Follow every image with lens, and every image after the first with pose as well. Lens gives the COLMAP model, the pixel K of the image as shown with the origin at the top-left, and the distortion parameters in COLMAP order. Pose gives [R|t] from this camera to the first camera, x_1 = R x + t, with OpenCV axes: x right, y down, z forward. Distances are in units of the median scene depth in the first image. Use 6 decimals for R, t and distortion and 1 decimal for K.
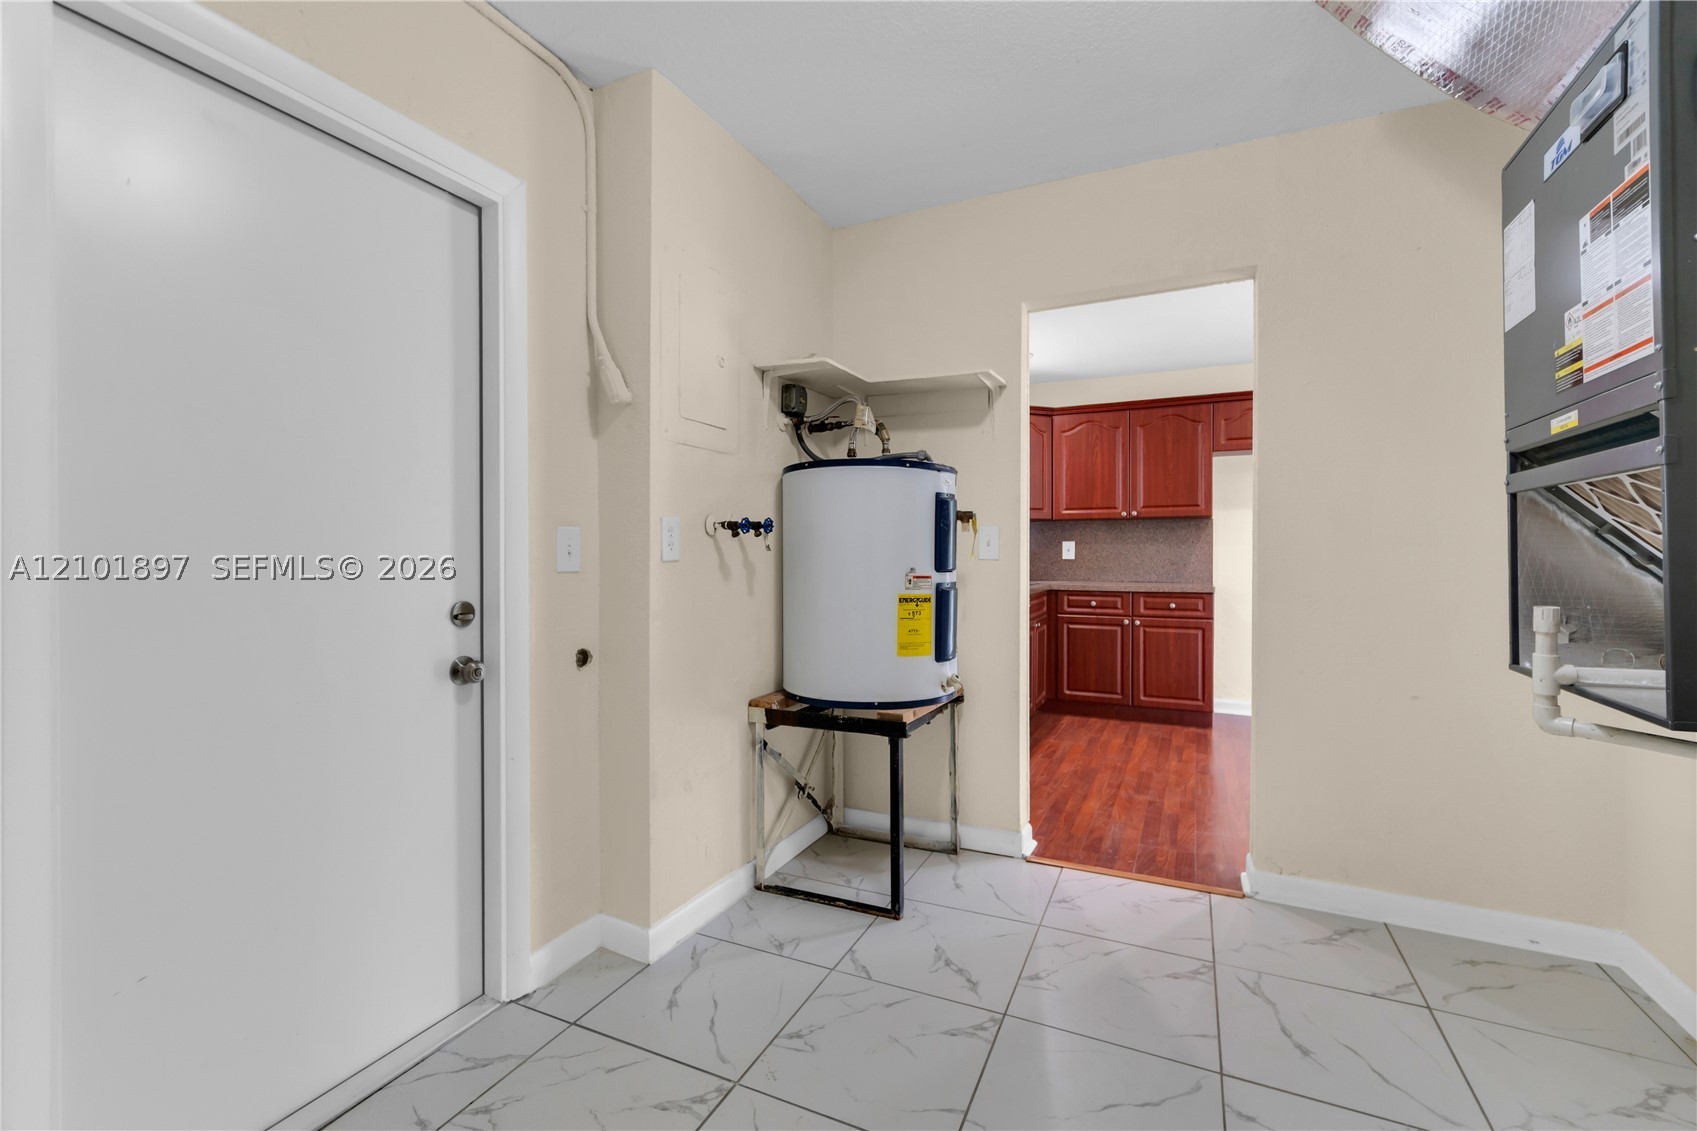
lens RADIAL K [[734.8, 0, 851.3], [0, 734.8, 558.2], [0, 0, 1]] dist [0.000260, 0.001459]
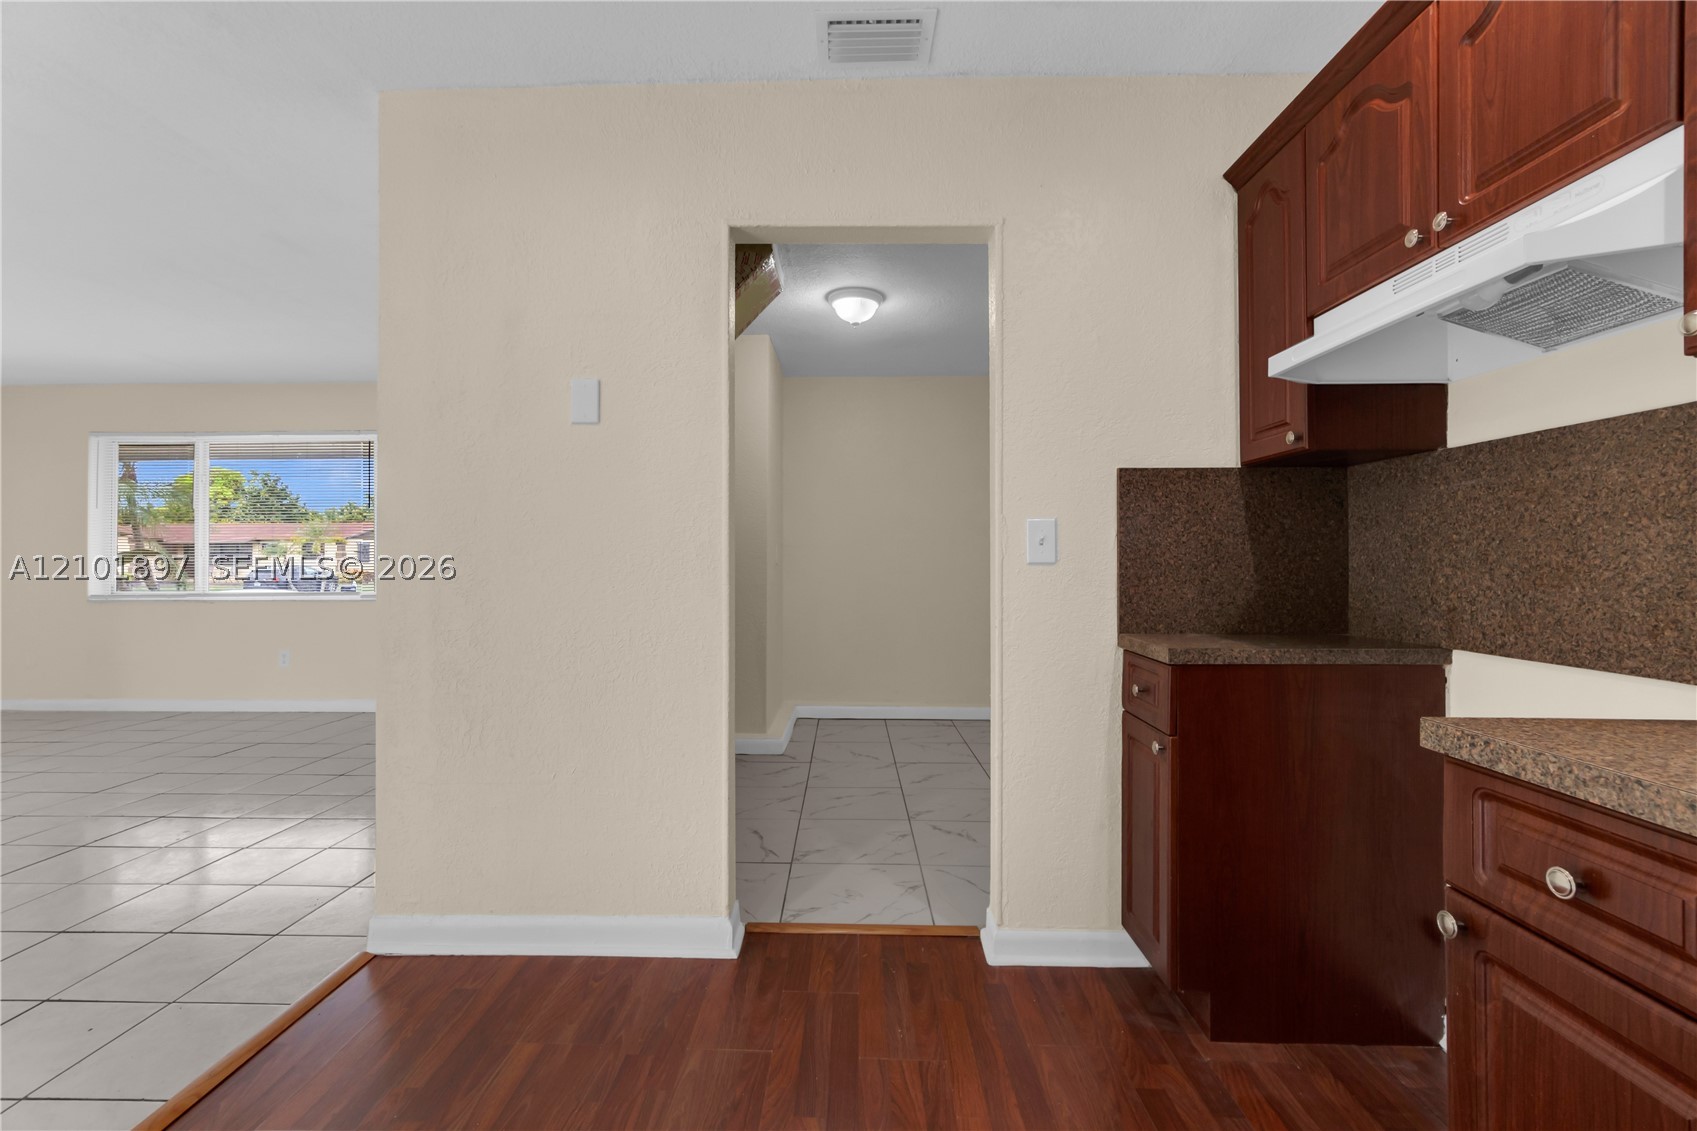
lens RADIAL K [[734.8, 0, 837.1], [0, 734.8, 556.9], [0, 0, 1]] dist [0.000260, 0.001459]
pose [[-0.915565, -0.003355, -0.402157, 0.729057], [-0.003763, 0.999993, 0.000225, -0.006089], [0.402153, 0.001720, -0.915571, 1.720342]]
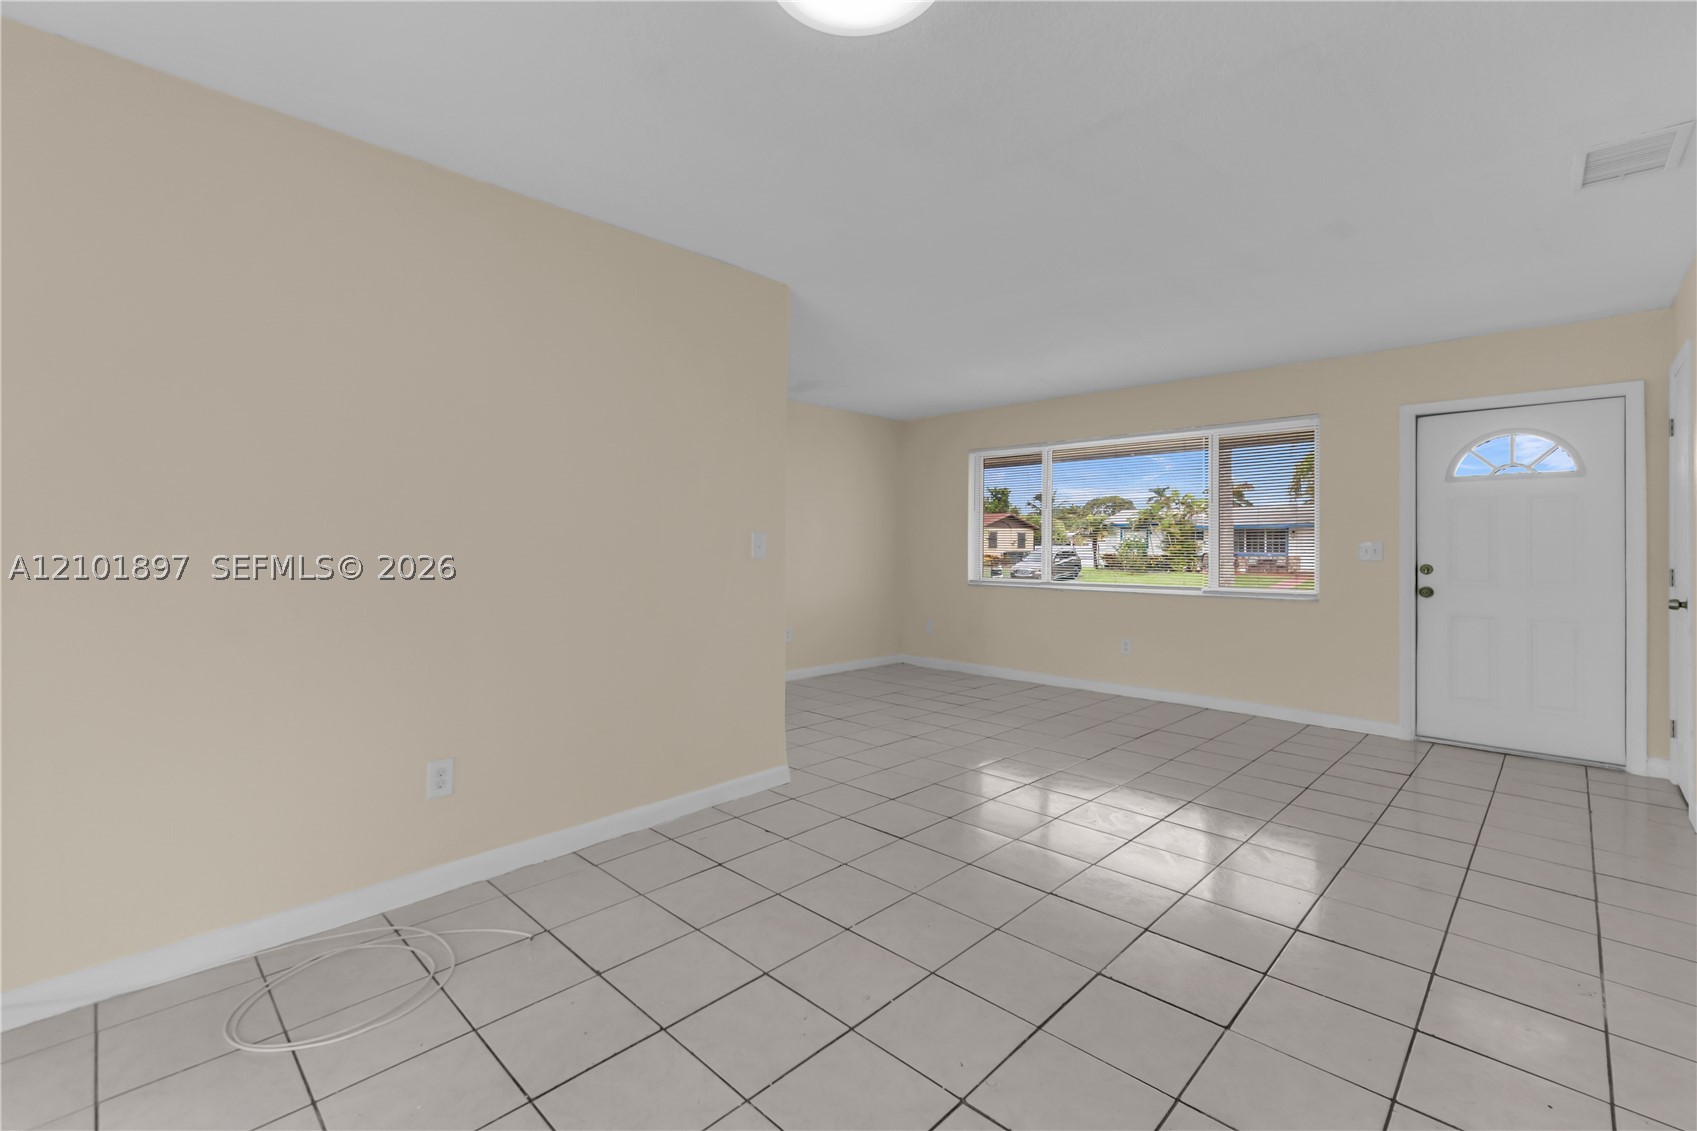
lens RADIAL K [[734.8, 0, 826.7], [0, 734.8, 544.6], [0, 0, 1]] dist [0.000260, 0.001459]
pose [[-0.939443, -0.007372, 0.342625, 1.408720], [-0.005672, 0.999966, 0.005965, -0.029111], [-0.342658, 0.003660, -0.939453, 1.598236]]
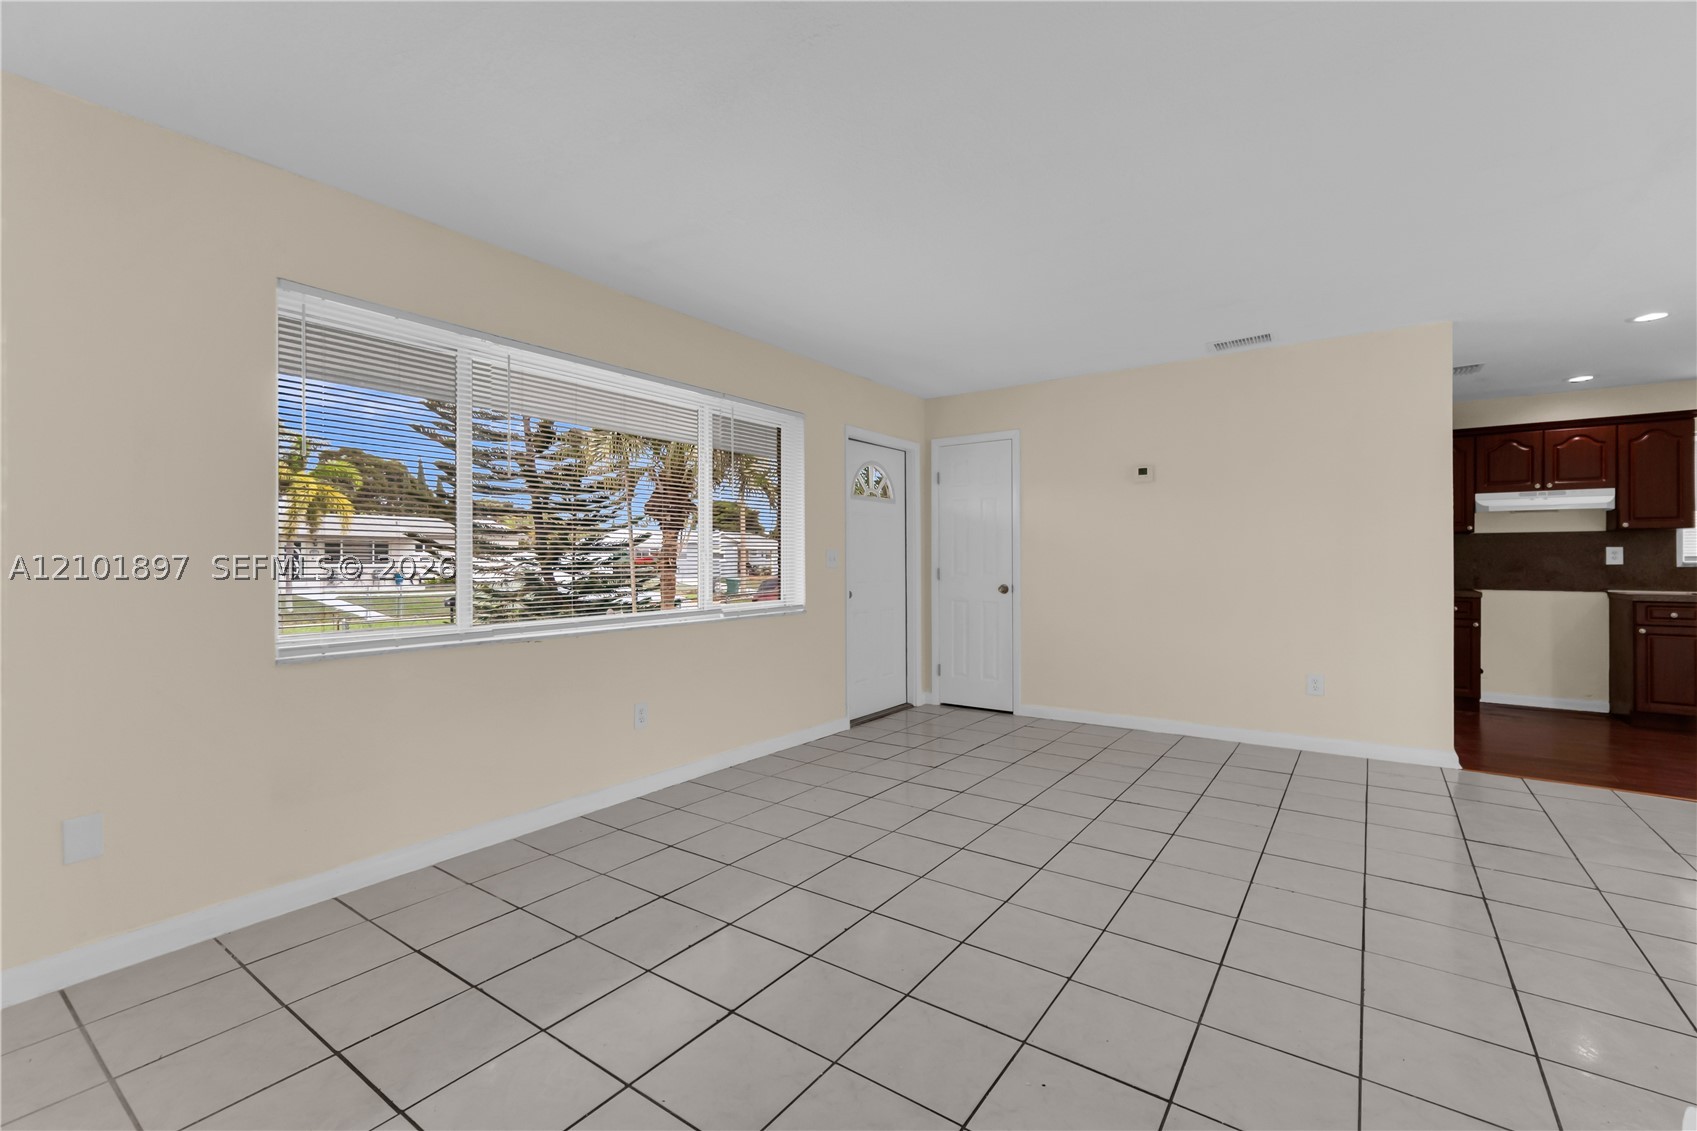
lens RADIAL K [[734.8, 0, 835.3], [0, 734.8, 554.4], [0, 0, 1]] dist [0.000260, 0.001459]
pose [[-0.185438, -0.008860, -0.982616, 2.608487], [-0.007408, 0.999944, -0.007619, -0.005005], [0.982628, 0.005866, -0.185493, -0.194463]]
